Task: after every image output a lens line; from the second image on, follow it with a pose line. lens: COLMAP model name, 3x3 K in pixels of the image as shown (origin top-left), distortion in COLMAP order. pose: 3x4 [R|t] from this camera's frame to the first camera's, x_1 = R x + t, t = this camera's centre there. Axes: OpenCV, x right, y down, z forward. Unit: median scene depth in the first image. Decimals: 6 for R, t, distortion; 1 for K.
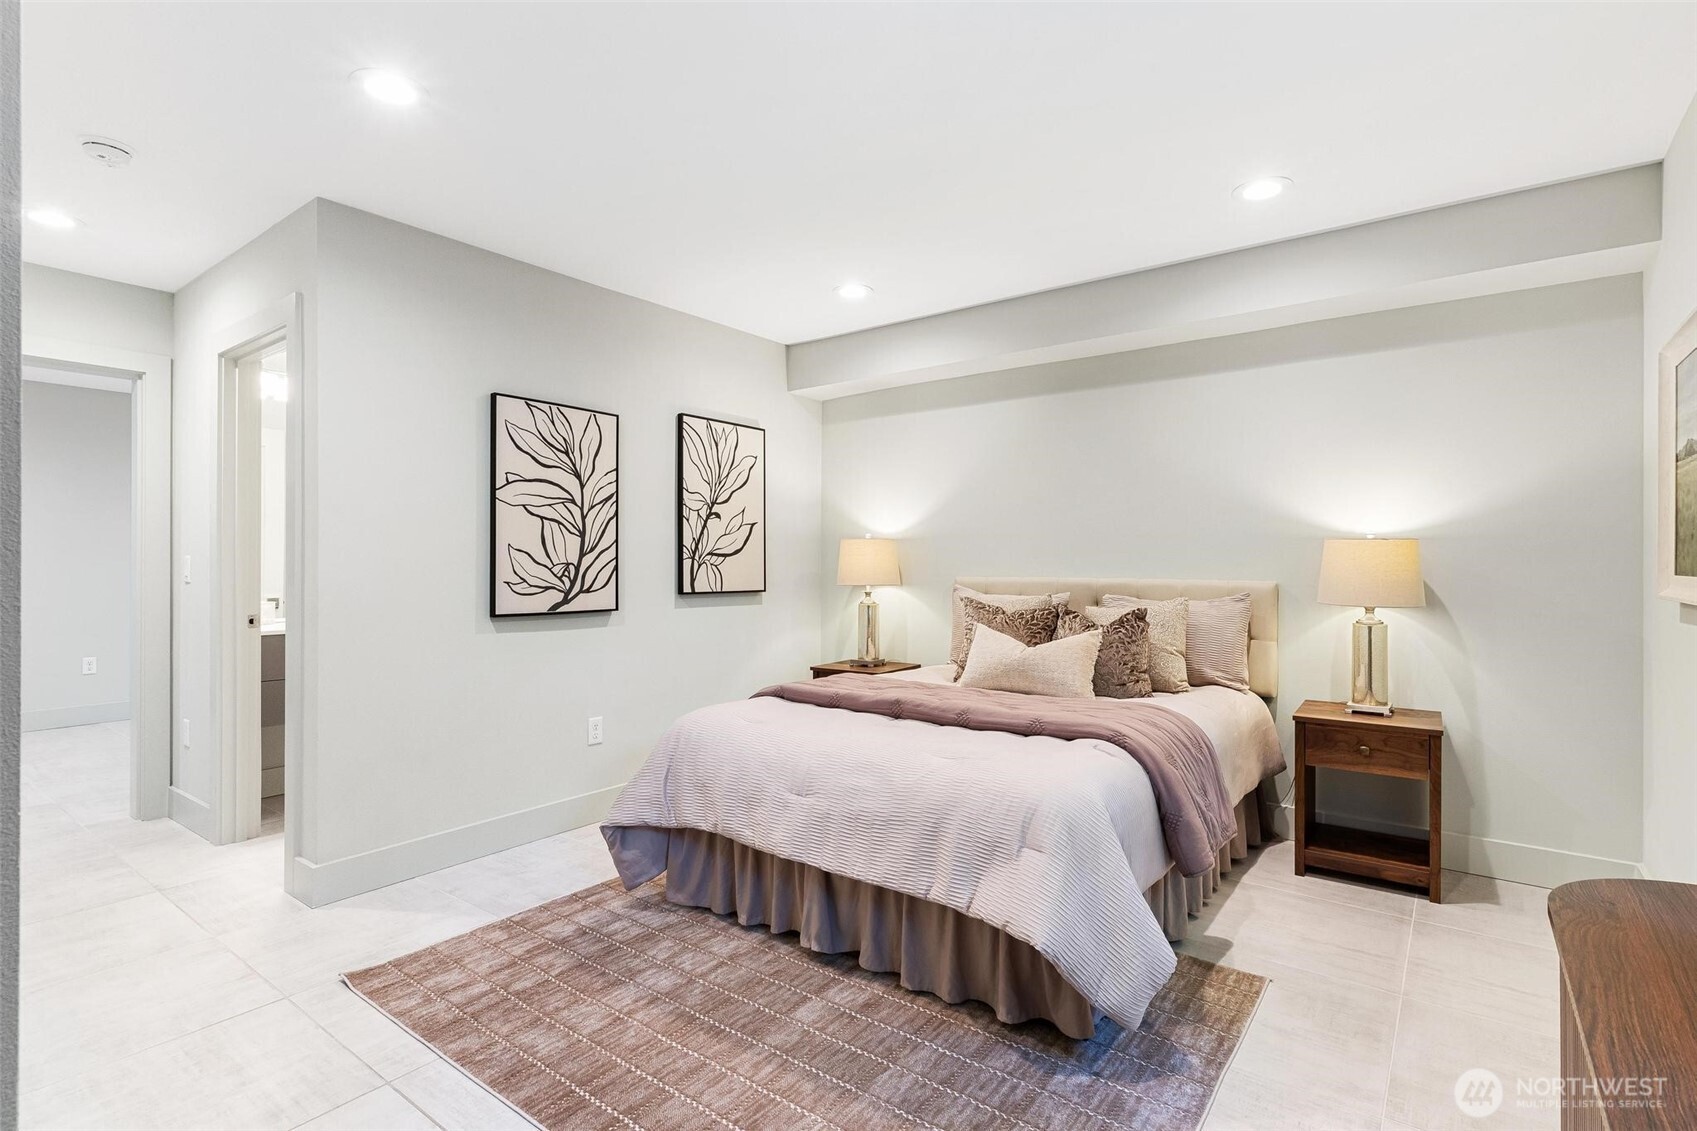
lens RADIAL K [[824.1, 0, 848.7], [0, 824.1, 559.6], [0, 0, 1]] dist [0.006834, 0.001165]
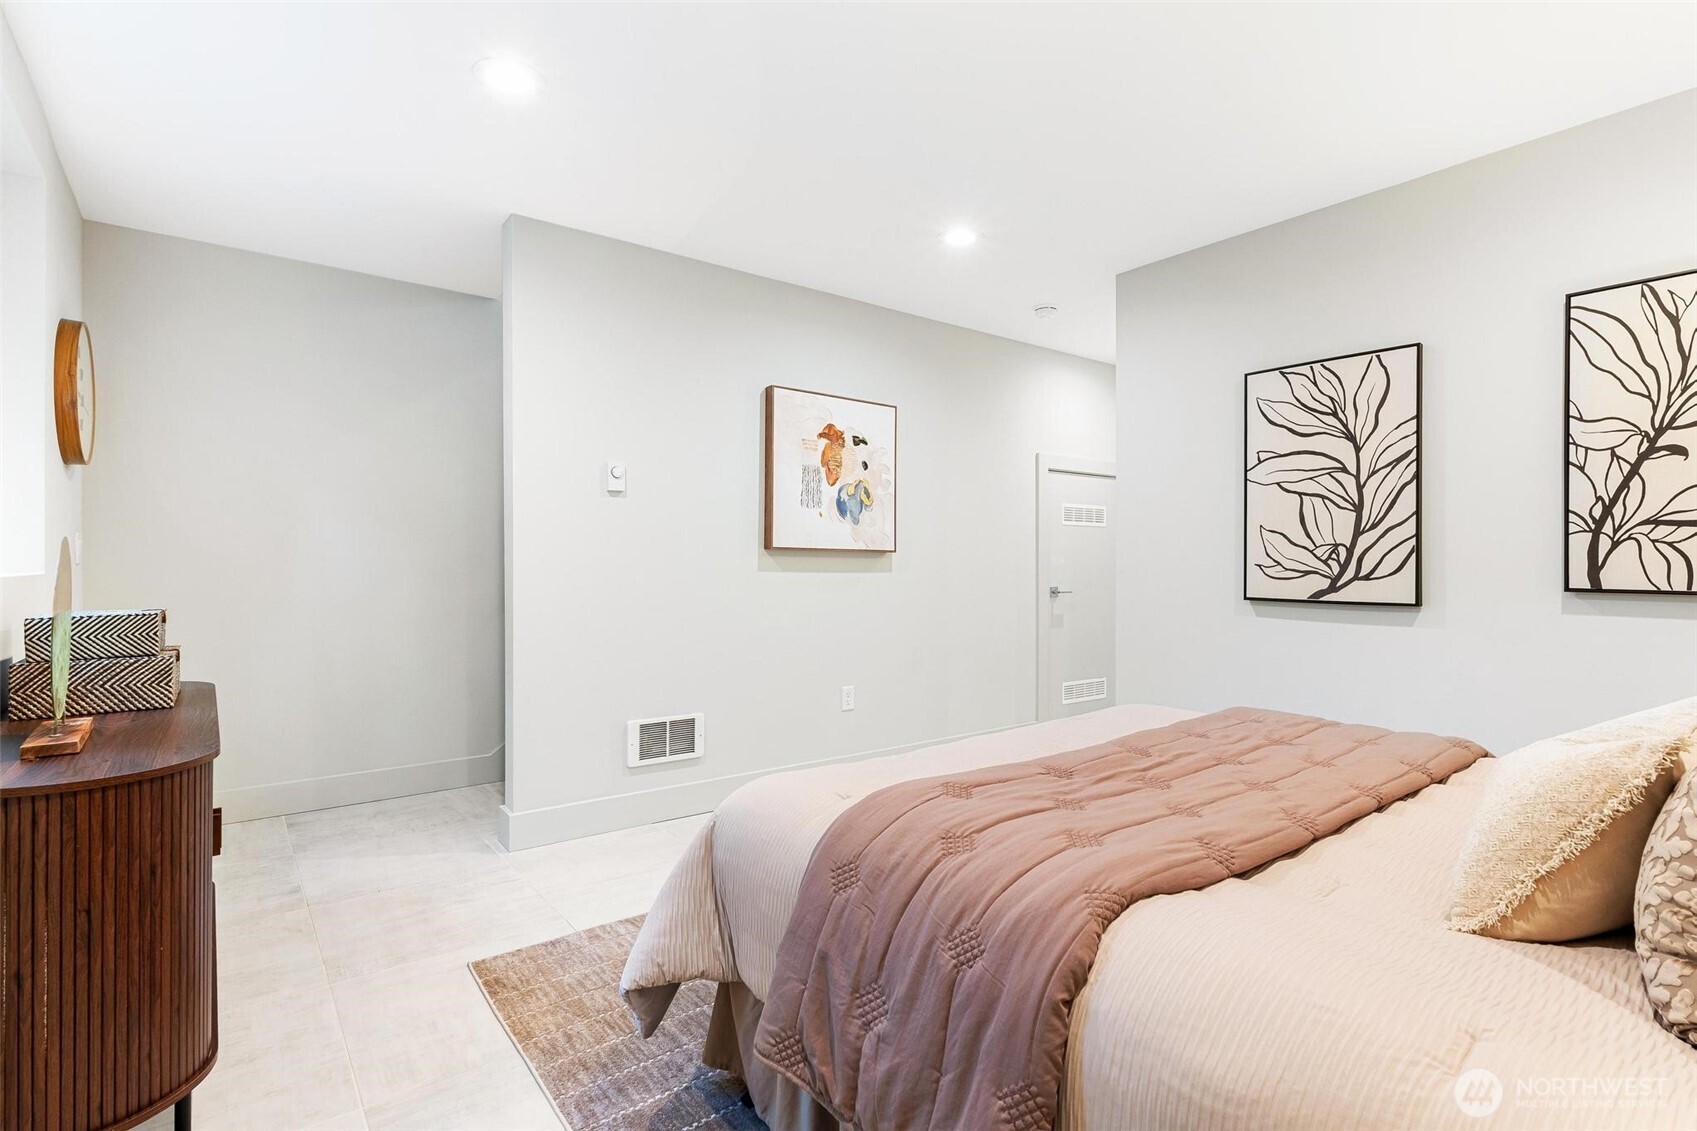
lens RADIAL K [[824.1, 0, 849.1], [0, 824.1, 576.1], [0, 0, 1]] dist [0.006834, 0.001165]
pose [[-0.256997, -0.000542, -0.966412, 0.598213], [-0.013185, 0.999909, 0.002946, 0.040896], [0.966322, 0.013499, -0.256980, 0.727519]]
